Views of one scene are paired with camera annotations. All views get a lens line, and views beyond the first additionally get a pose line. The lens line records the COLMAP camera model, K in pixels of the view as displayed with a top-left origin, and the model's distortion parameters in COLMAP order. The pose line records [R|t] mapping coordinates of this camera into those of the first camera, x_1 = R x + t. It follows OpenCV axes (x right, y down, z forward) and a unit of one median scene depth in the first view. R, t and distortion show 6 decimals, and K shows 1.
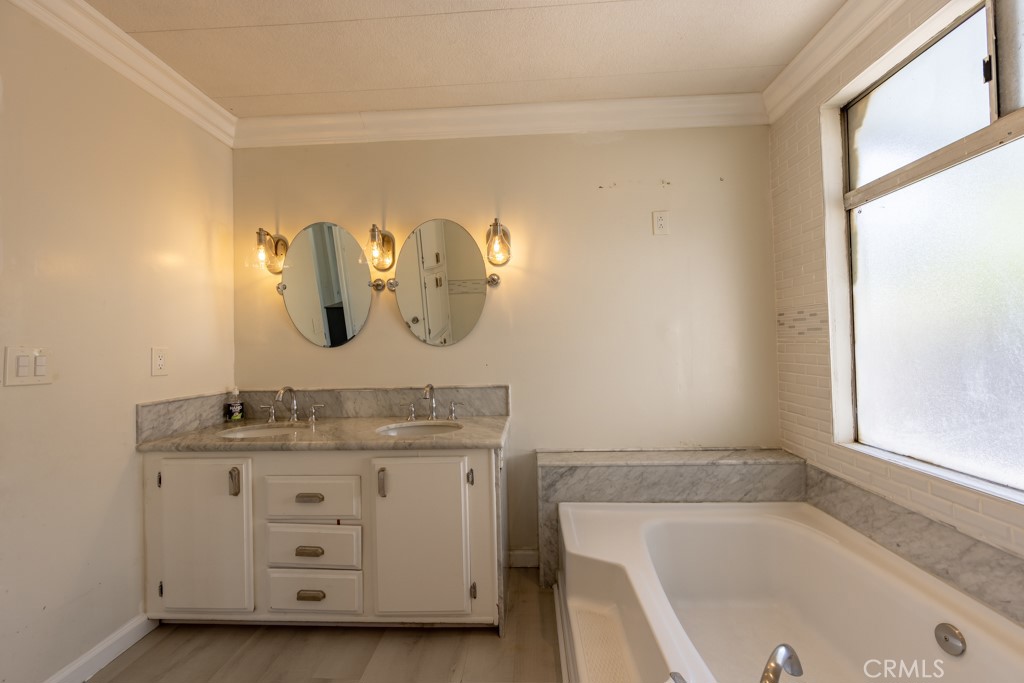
lens RADIAL K [[402.7, 0, 512.0], [0, 402.7, 341.5], [0, 0, 1]] dist [-0.000406, -0.000184]
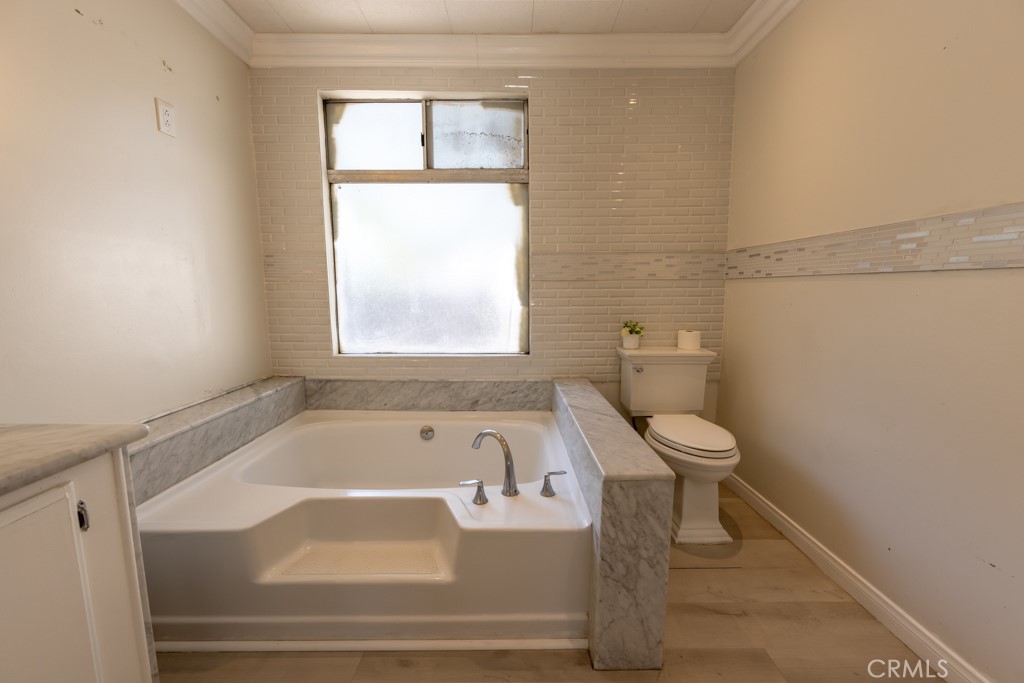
lens RADIAL K [[402.7, 0, 512.0], [0, 402.7, 341.5], [0, 0, 1]] dist [-0.000406, -0.000184]
pose [[-0.051173, -0.102245, 0.993442, -0.539347], [-0.009184, 0.994752, 0.101907, 0.052614], [-0.998648, -0.003909, -0.051844, 0.428463]]
